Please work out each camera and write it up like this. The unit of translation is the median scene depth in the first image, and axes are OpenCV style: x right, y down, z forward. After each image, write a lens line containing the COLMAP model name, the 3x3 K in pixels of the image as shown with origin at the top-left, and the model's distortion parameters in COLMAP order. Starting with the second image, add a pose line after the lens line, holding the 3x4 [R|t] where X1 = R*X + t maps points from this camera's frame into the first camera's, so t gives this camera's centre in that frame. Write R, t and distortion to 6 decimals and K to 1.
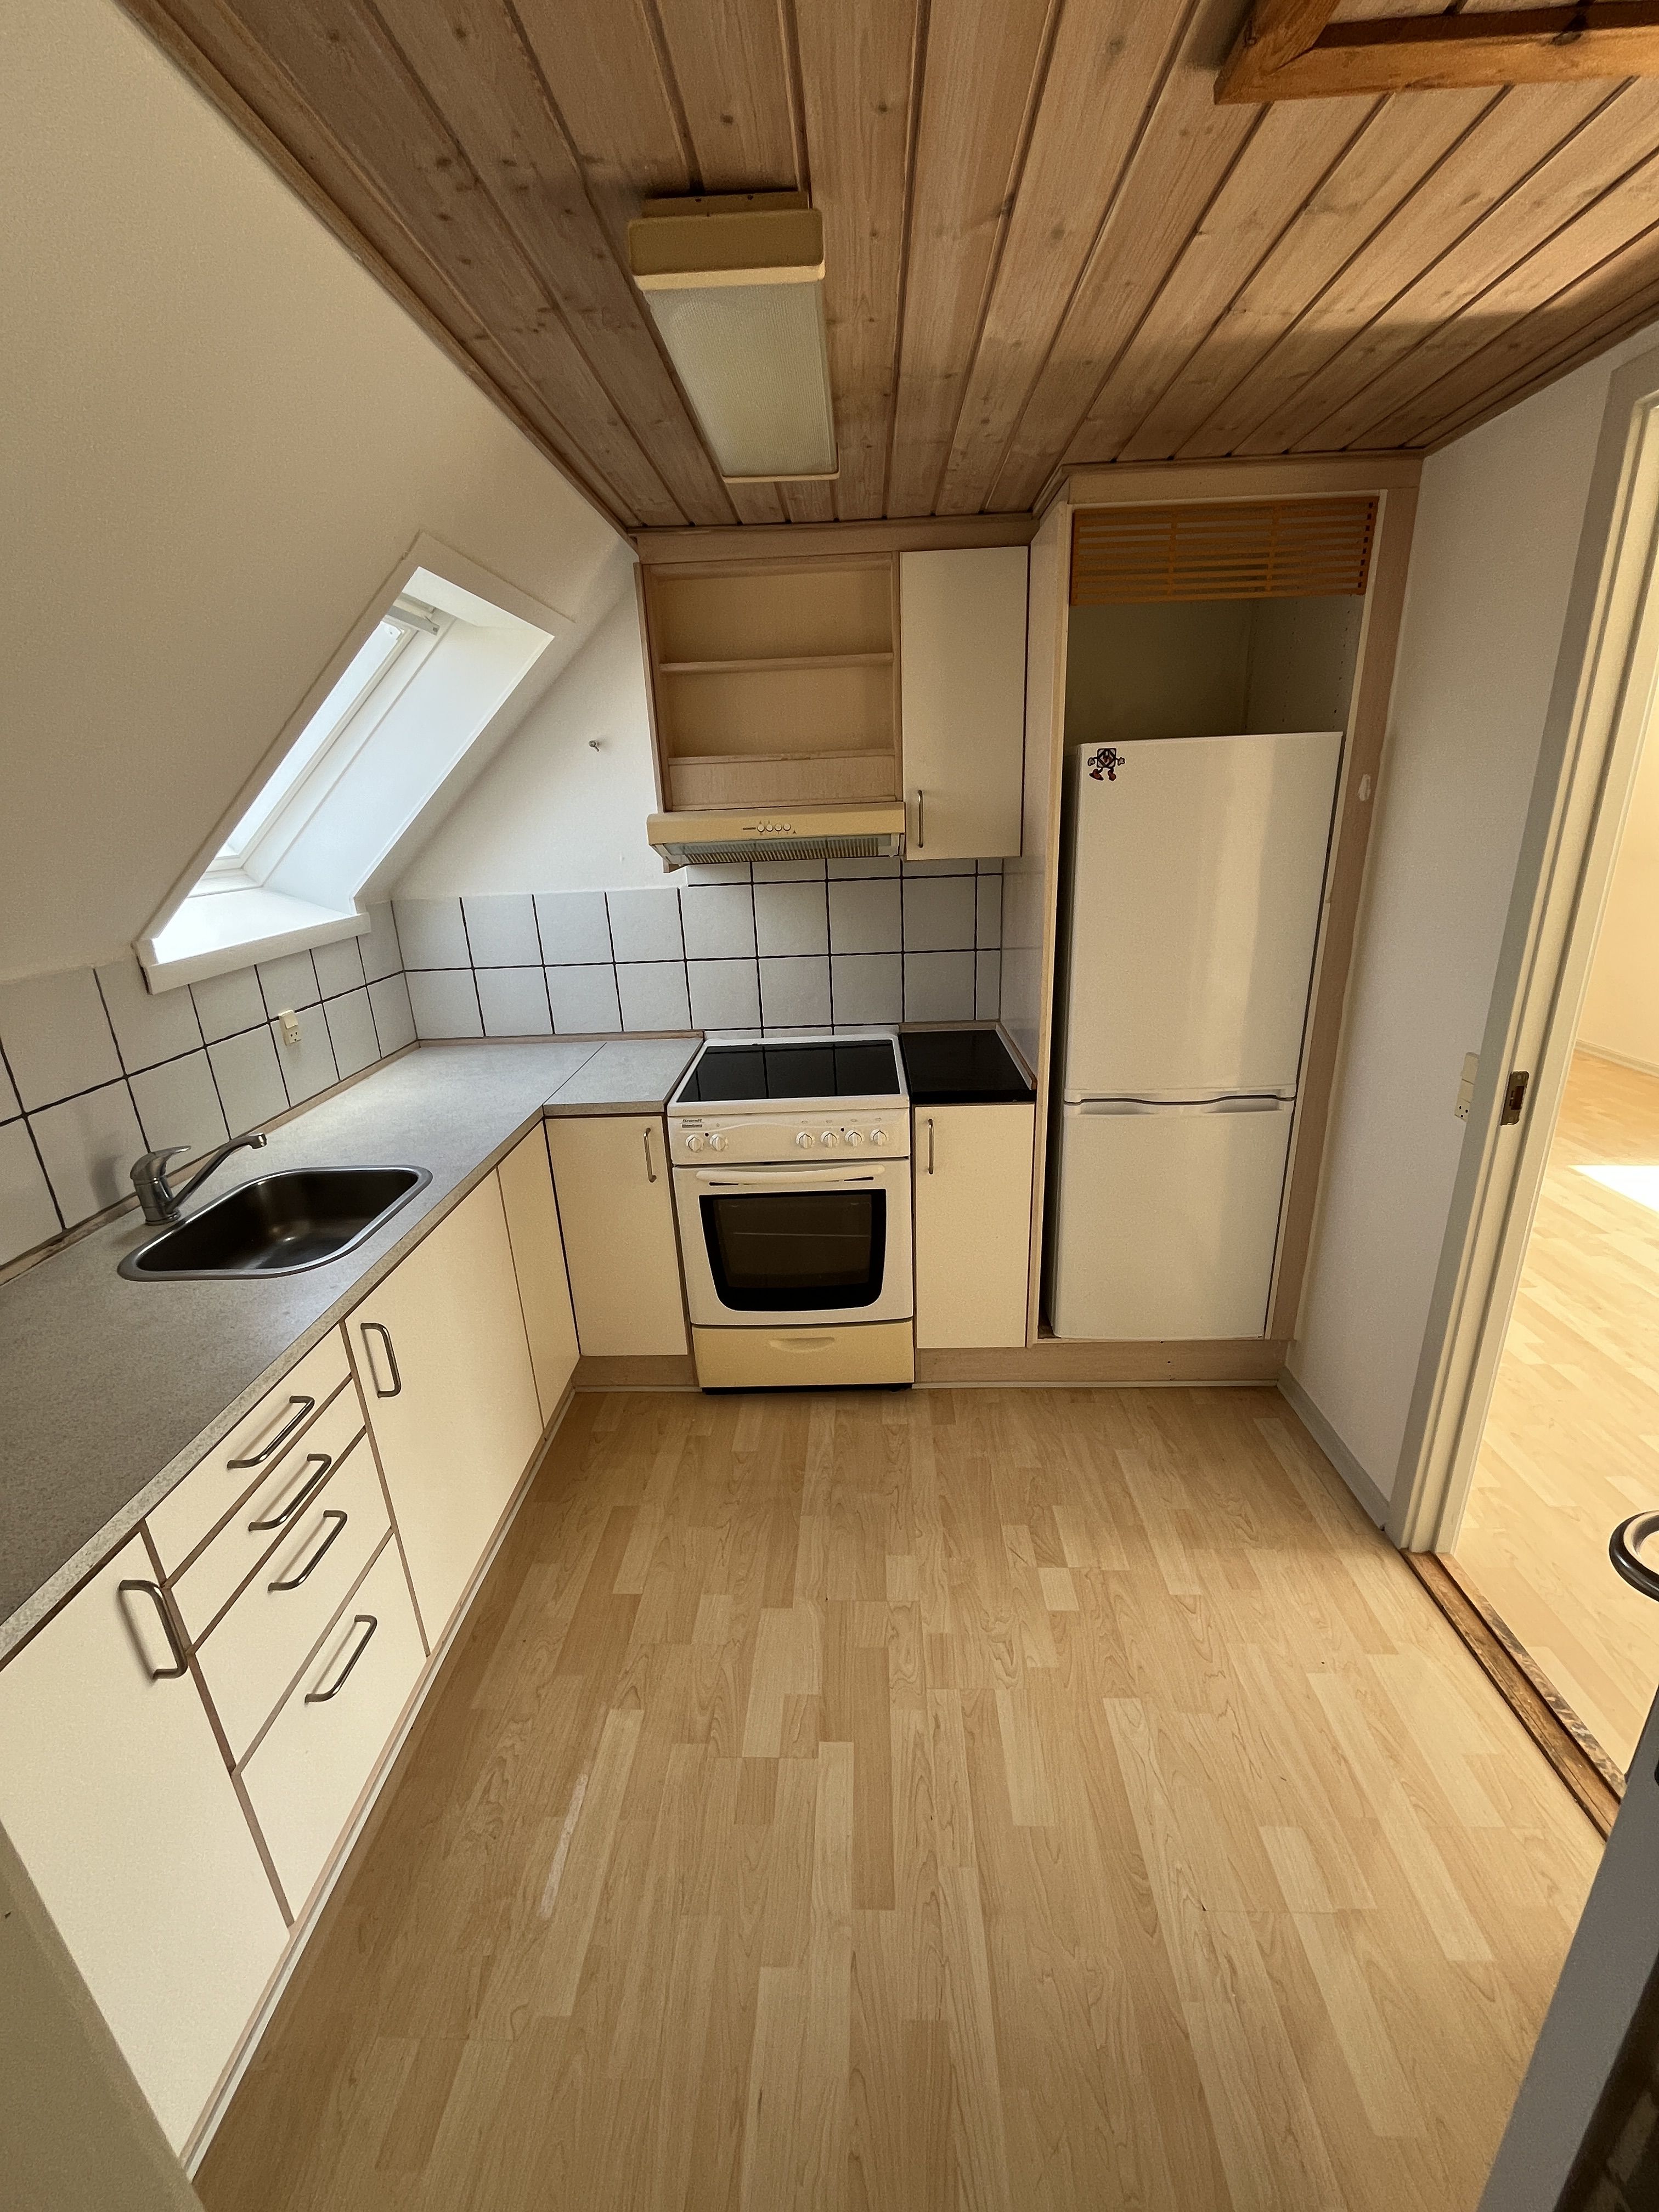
lens RADIAL K [[894.4, 0, 834.6], [0, 894.4, 1100.6], [0, 0, 1]] dist [-0.000695, -0.000461]
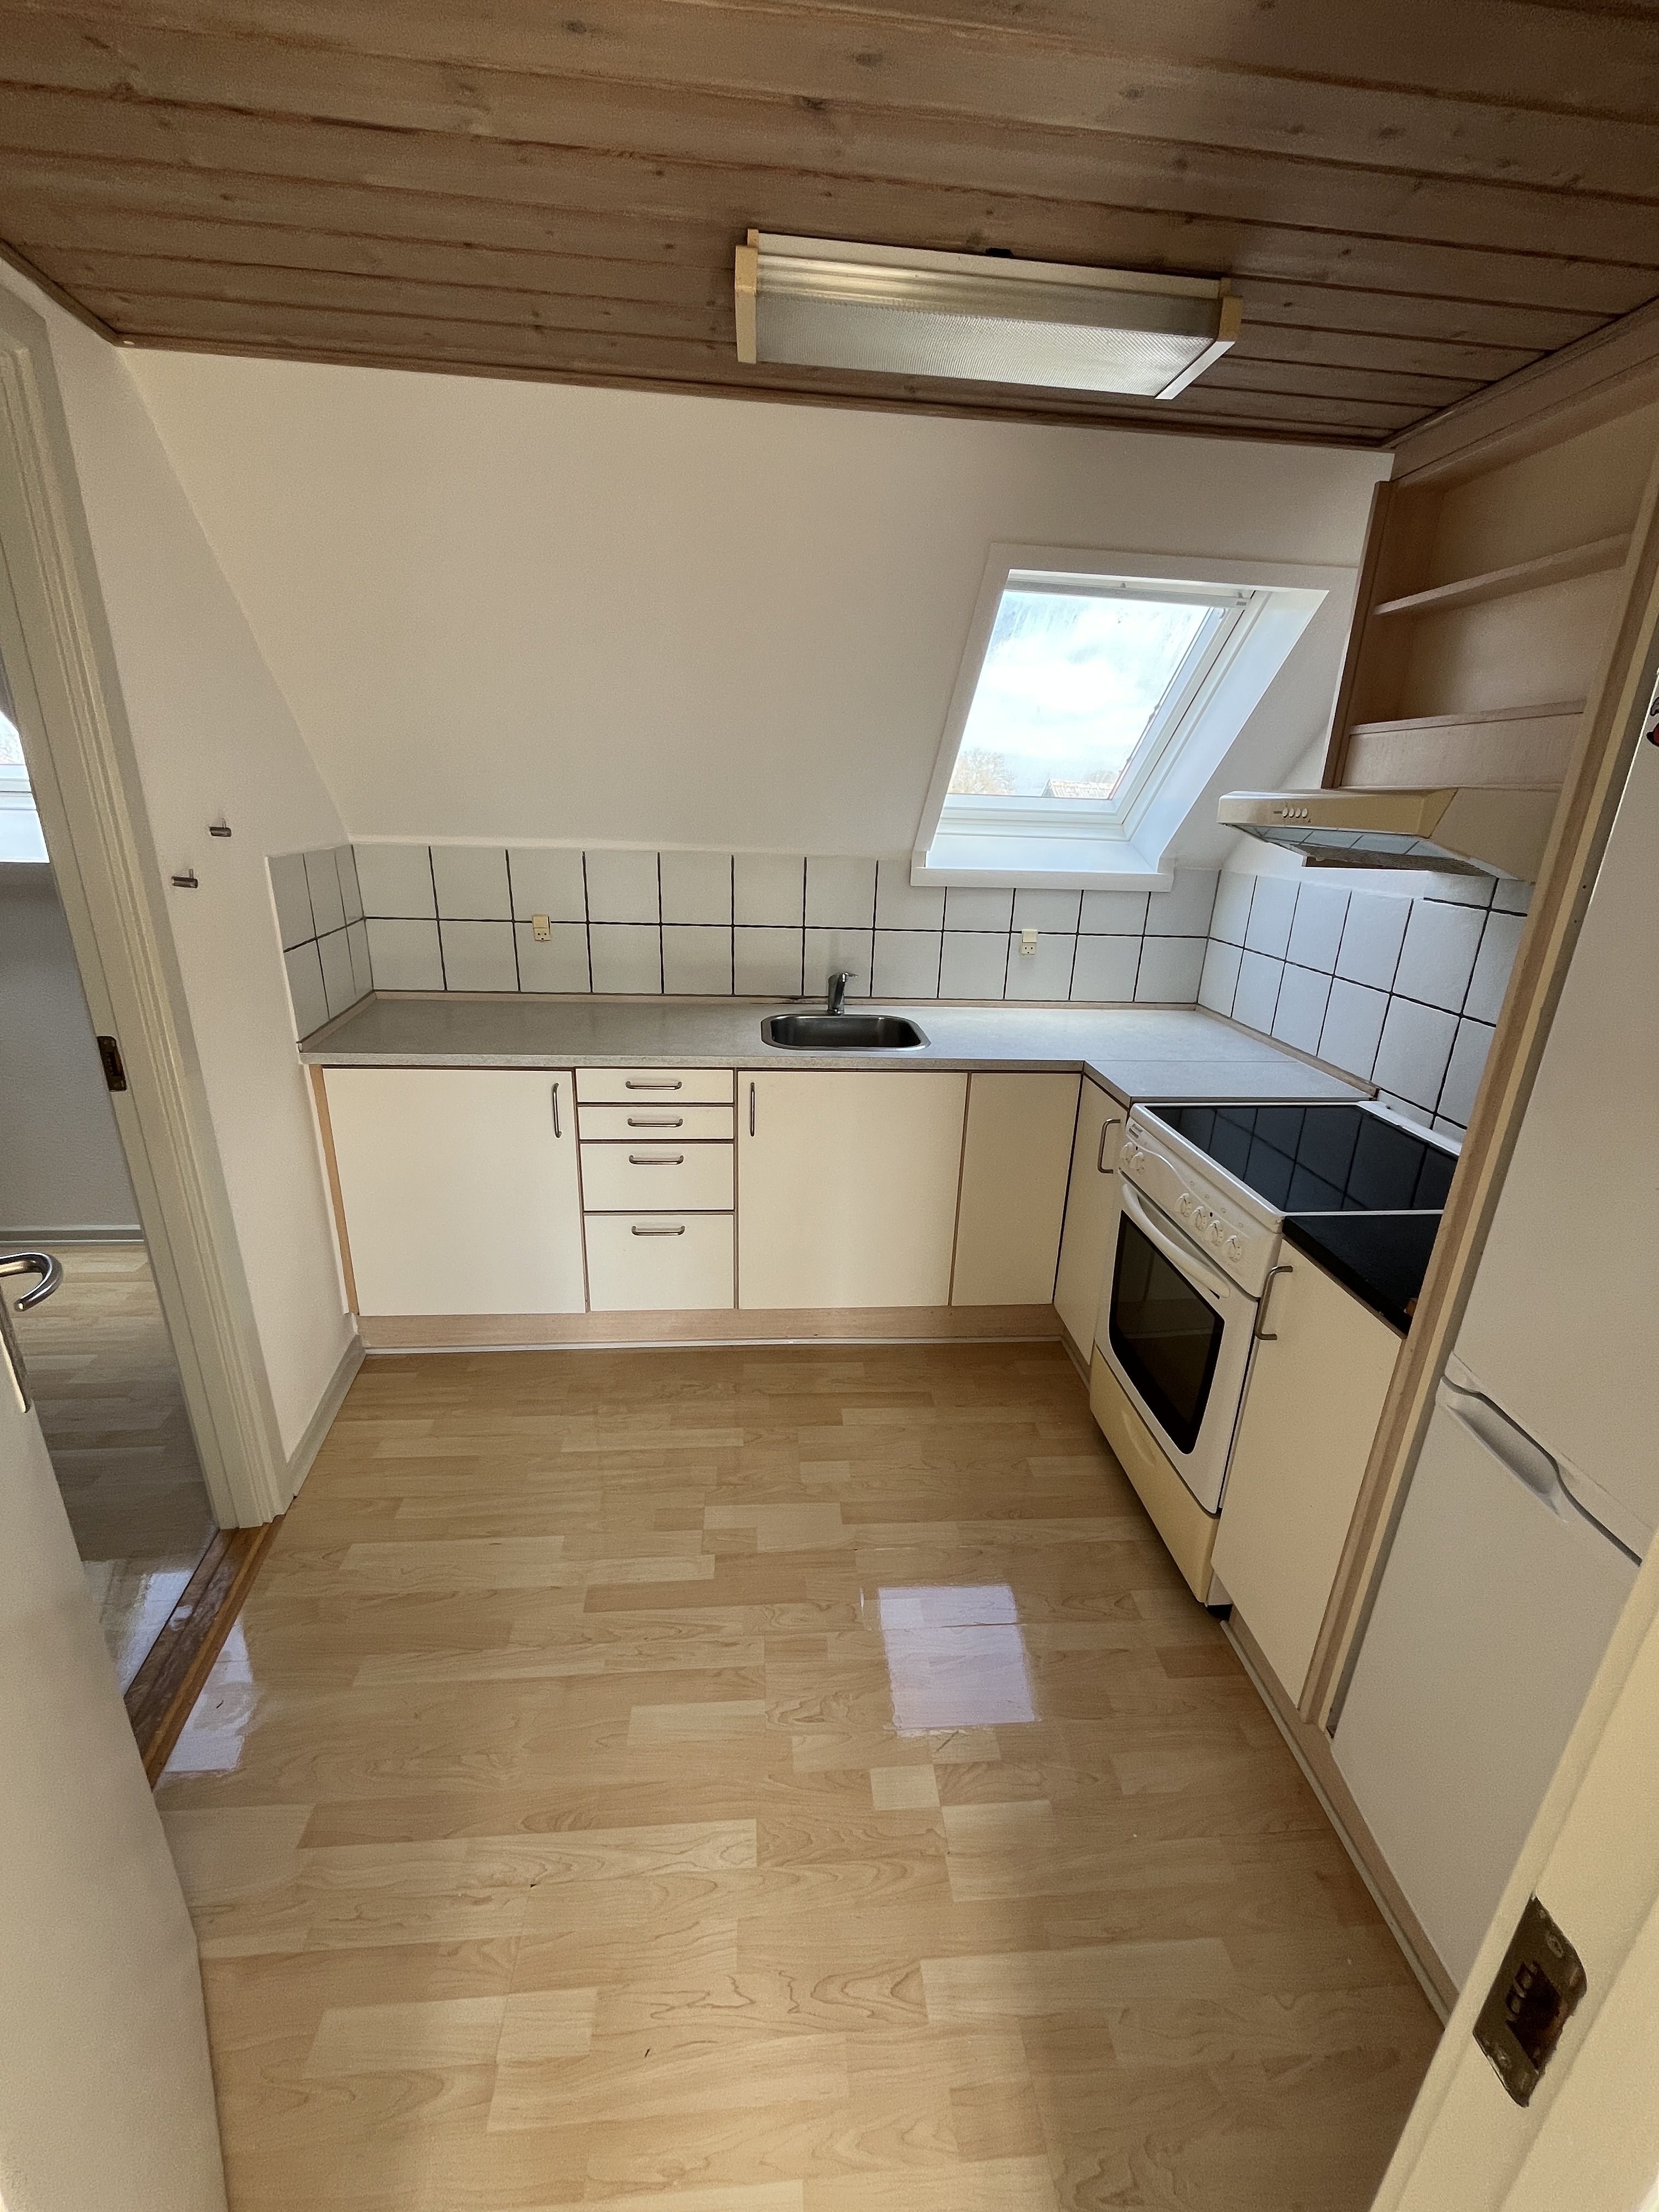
lens RADIAL K [[893.6, 0, 835.6], [0, 893.6, 1098.5], [0, 0, 1]] dist [-0.003411, 0.000016]
pose [[0.113855, 0.358862, -0.926421, 0.723834], [-0.356308, 0.885201, 0.299106, -0.189830], [0.927406, 0.296036, 0.228650, 0.571684]]
